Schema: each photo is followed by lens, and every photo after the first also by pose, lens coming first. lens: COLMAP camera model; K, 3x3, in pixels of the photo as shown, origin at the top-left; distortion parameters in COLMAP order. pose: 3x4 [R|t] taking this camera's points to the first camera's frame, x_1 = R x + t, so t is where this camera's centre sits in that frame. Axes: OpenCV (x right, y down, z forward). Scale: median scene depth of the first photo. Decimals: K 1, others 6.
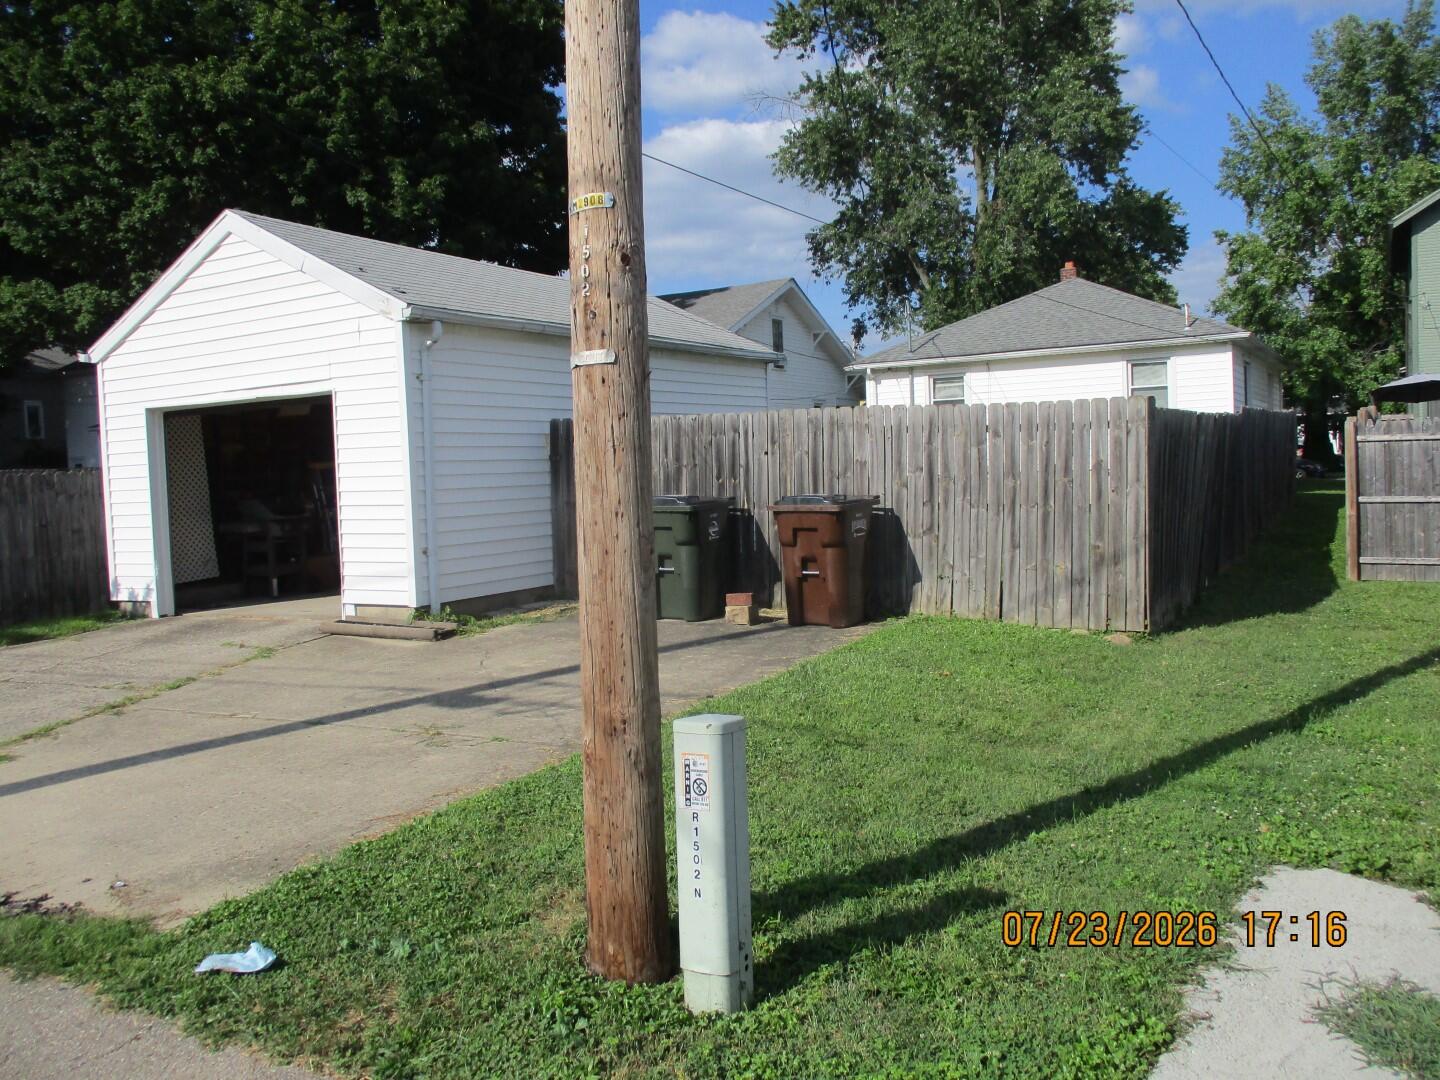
lens RADIAL K [[1185.7, 0, 738.7], [0, 1185.7, 534.1], [0, 0, 1]] dist [-0.048838, 0.021526]
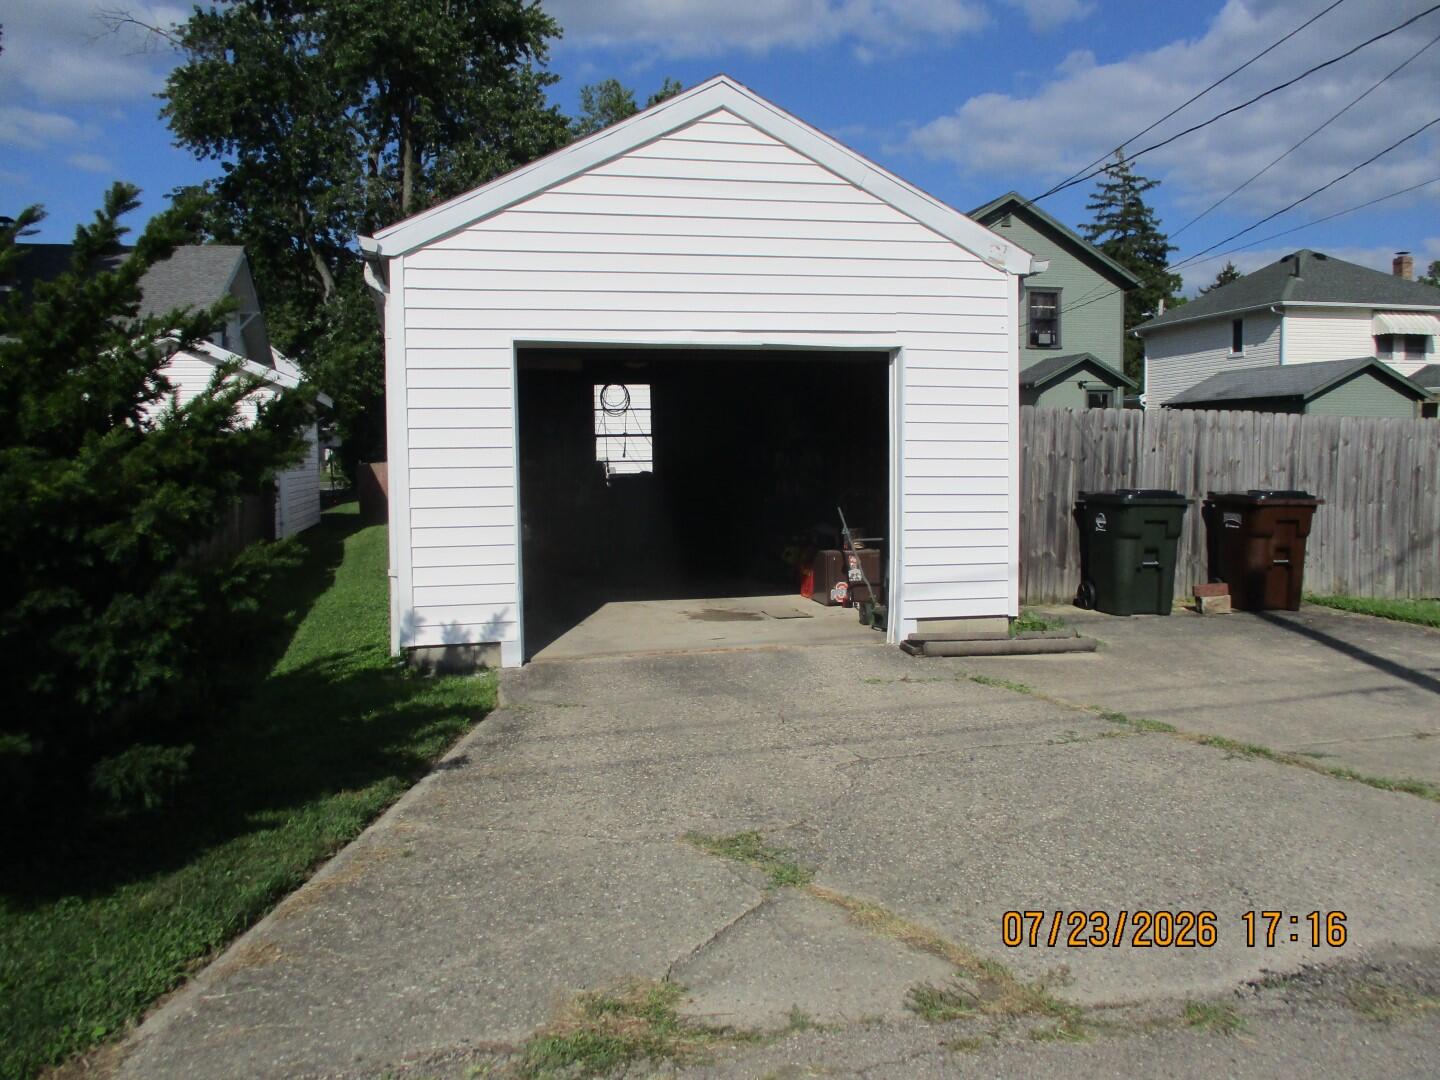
lens RADIAL K [[1189.3, 0, 720.0], [0, 1189.3, 540.0], [0, 0, 1]] dist [-0.045622, 0.006157]
pose [[0.737840, -0.012698, 0.674857, -0.831786], [0.016771, 0.999859, 0.000477, 0.003275], [-0.674768, 0.010966, 0.737949, 0.431250]]
